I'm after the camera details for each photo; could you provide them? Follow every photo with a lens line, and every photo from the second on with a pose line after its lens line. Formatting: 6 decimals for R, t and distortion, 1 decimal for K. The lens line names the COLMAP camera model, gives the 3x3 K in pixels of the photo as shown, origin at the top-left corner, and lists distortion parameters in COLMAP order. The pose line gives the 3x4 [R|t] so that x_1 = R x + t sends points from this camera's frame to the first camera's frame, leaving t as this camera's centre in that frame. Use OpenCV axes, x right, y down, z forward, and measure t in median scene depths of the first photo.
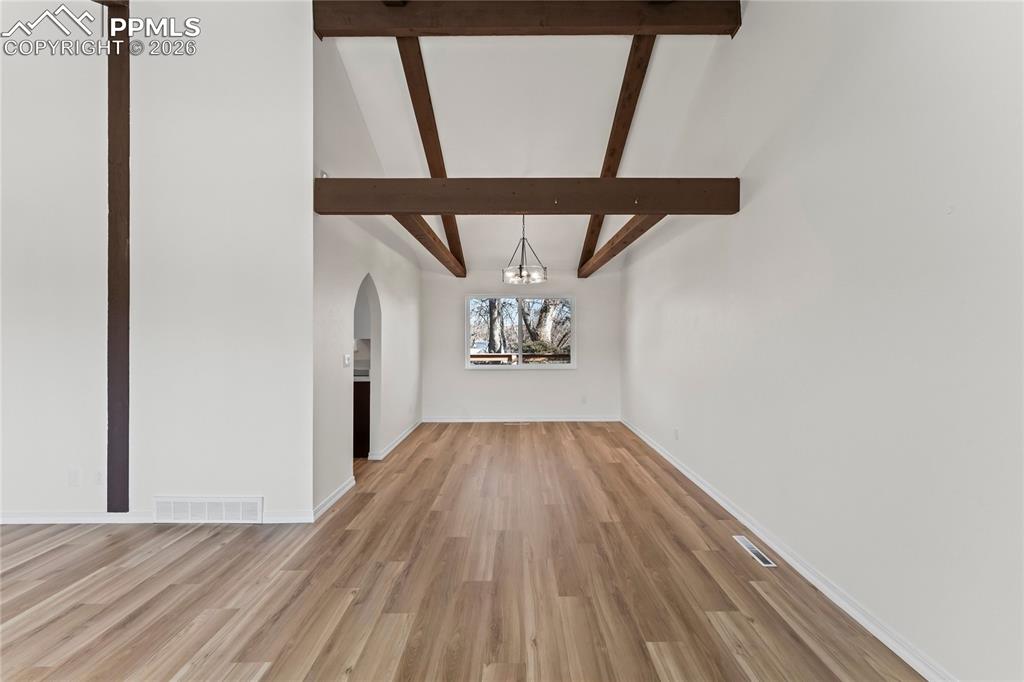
lens RADIAL K [[419.7, 0, 517.9], [0, 419.7, 333.5], [0, 0, 1]] dist [-0.000413, -0.000230]
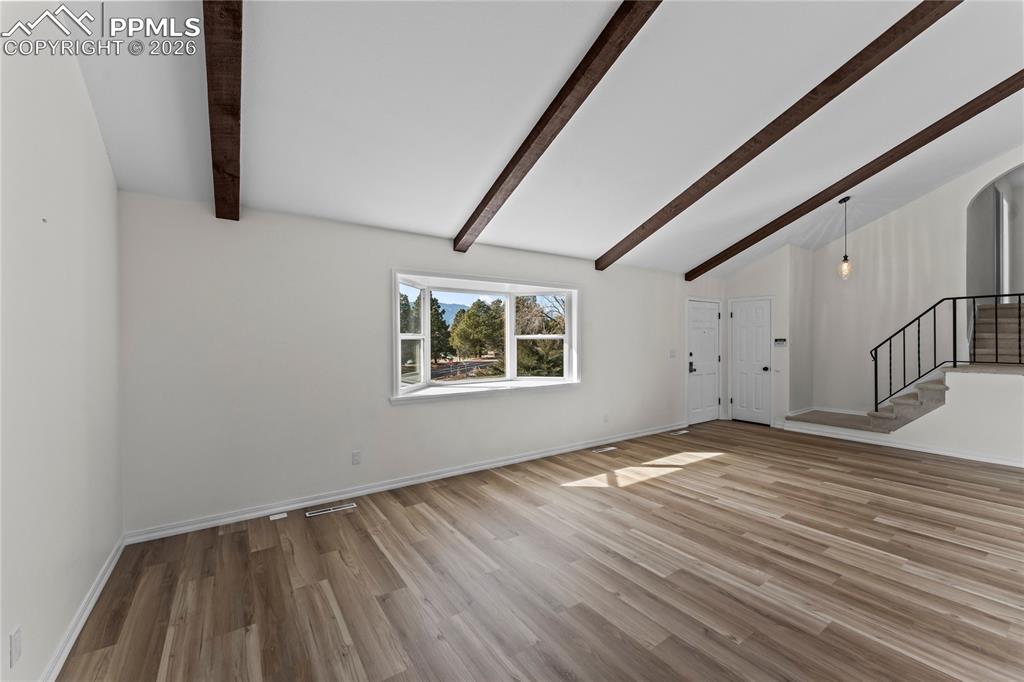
lens RADIAL K [[411.5, 0, 508.0], [0, 411.5, 340.4], [0, 0, 1]] dist [0.000268, -0.000045]
pose [[-0.830436, 0.005791, -0.557084, 0.332842], [0.005363, 0.999983, 0.002399, 0.002719], [0.557089, -0.000996, -0.830452, 1.055879]]
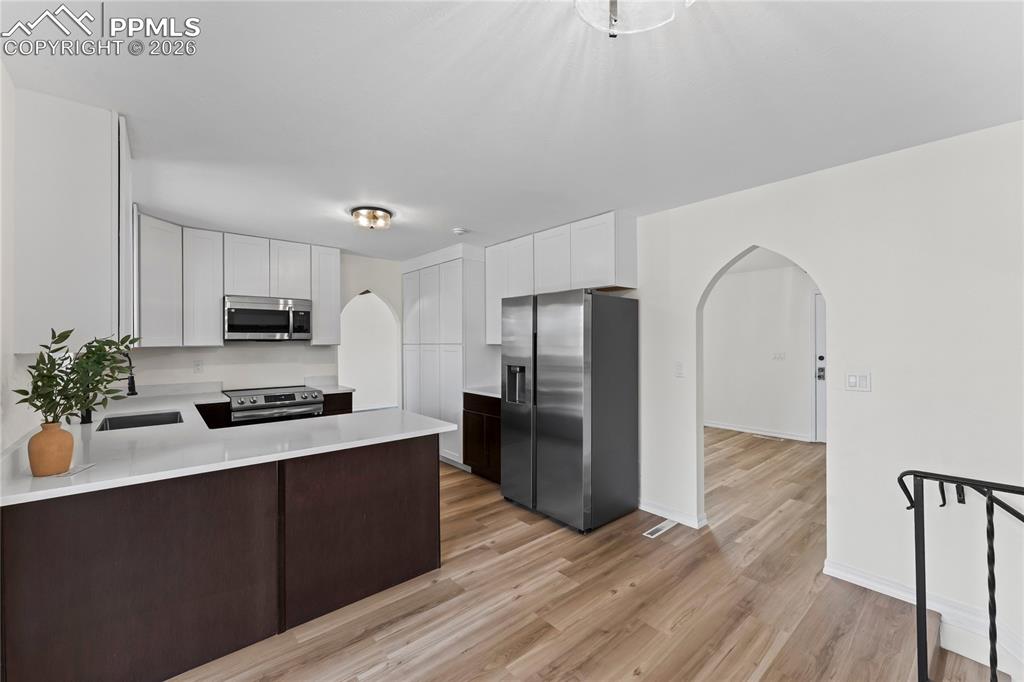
lens RADIAL K [[411.5, 0, 508.0], [0, 411.5, 340.4], [0, 0, 1]] dist [0.000268, -0.000045]
pose [[-0.640621, 0.001928, 0.767855, -2.109860], [0.003884, 0.999992, 0.000730, 0.001643], [-0.767847, 0.003450, -0.640624, 1.982295]]
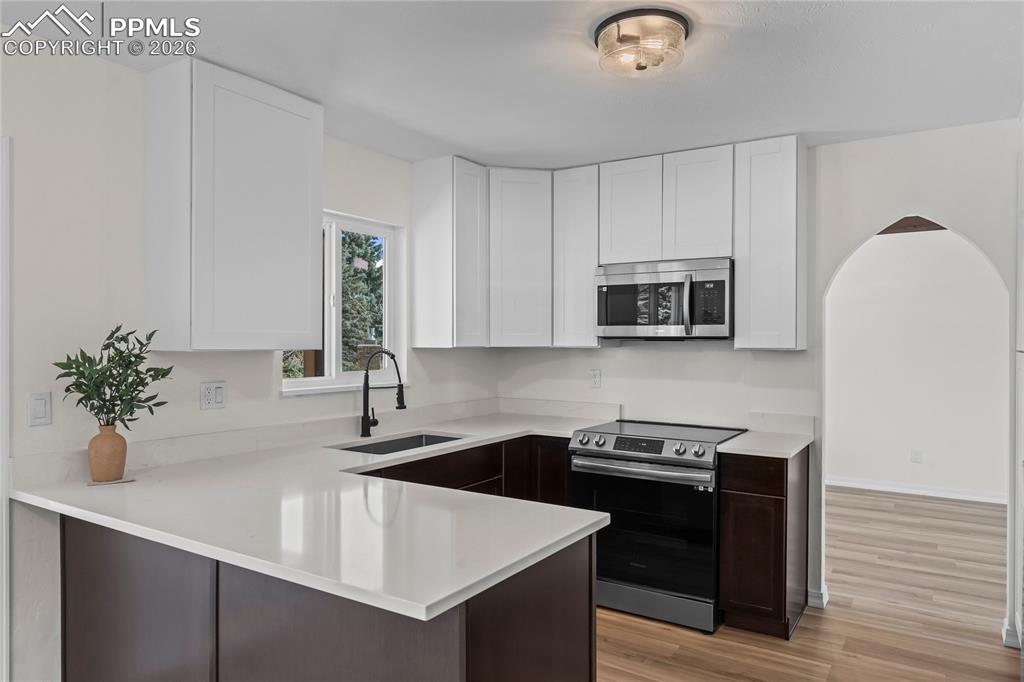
lens RADIAL K [[685.2, 0, 512.0], [0, 685.2, 341.0], [0, 0, 1]] dist [0.007259, 0.002501]
pose [[0.548407, -0.000774, 0.836211, -1.782229], [-0.001416, 0.999997, 0.001854, 0.001975], [-0.836210, -0.002201, 0.548405, 1.305230]]
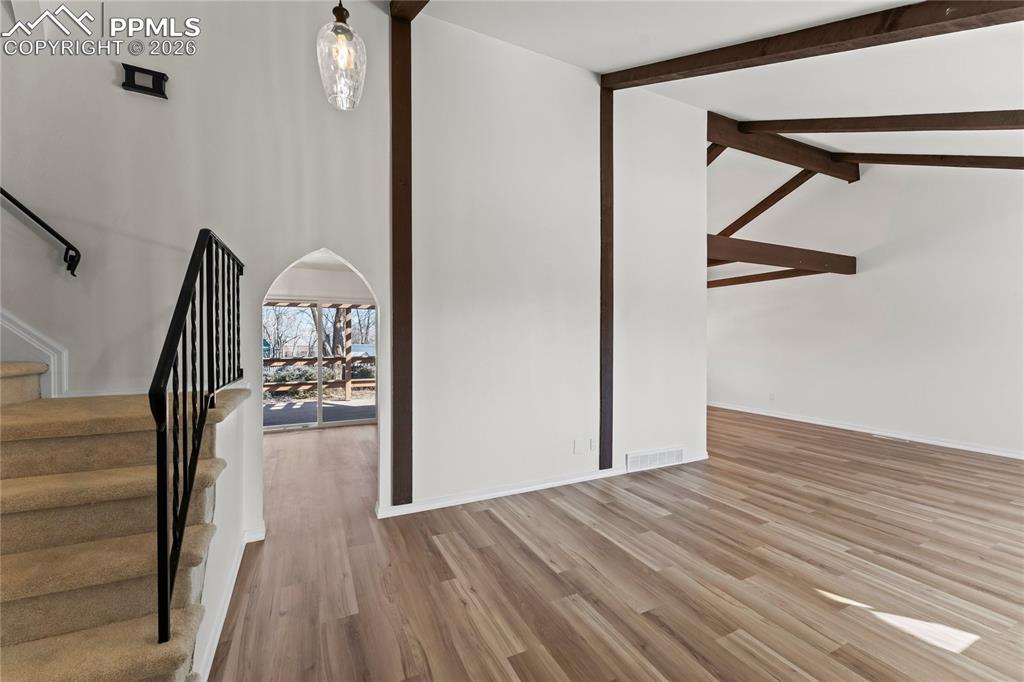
lens RADIAL K [[415.1, 0, 510.6], [0, 415.1, 334.9], [0, 0, 1]] dist [0.000154, 0.000115]
pose [[0.902453, 0.005371, 0.430754, -1.798788], [-0.003302, 0.999979, -0.005551, 0.010807], [-0.430775, 0.003587, 0.902452, -0.055202]]
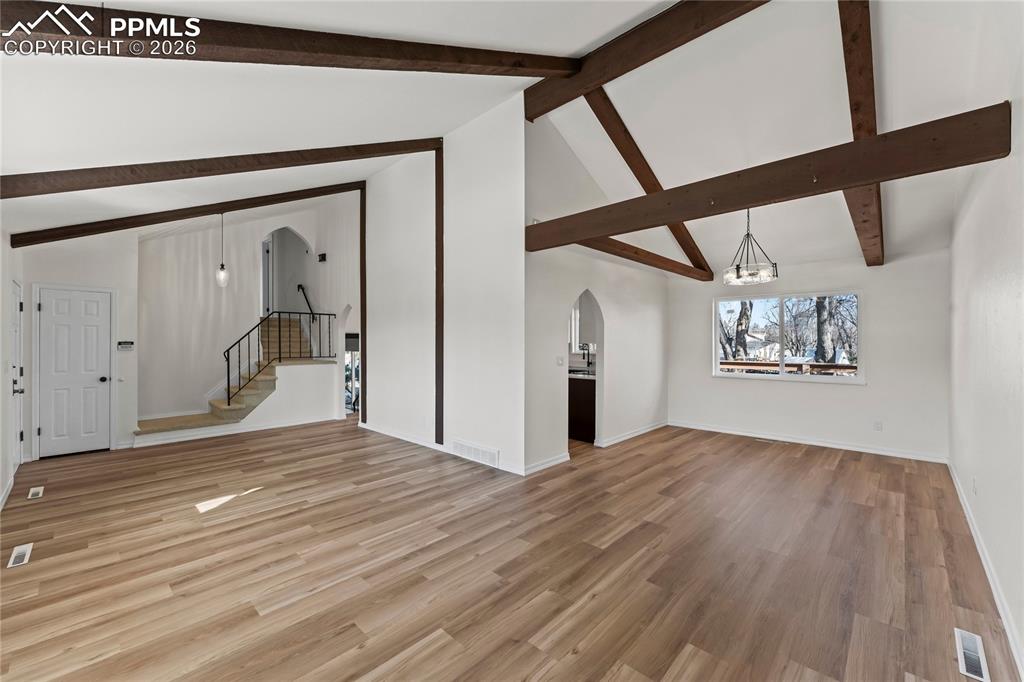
lens RADIAL K [[411.5, 0, 508.0], [0, 411.5, 340.4], [0, 0, 1]] dist [0.000268, -0.000045]
pose [[0.717893, 0.000431, -0.696153, 0.419380], [0.001750, 0.999996, 0.002423, 0.000073], [0.696151, -0.002957, 0.717889, -0.010241]]
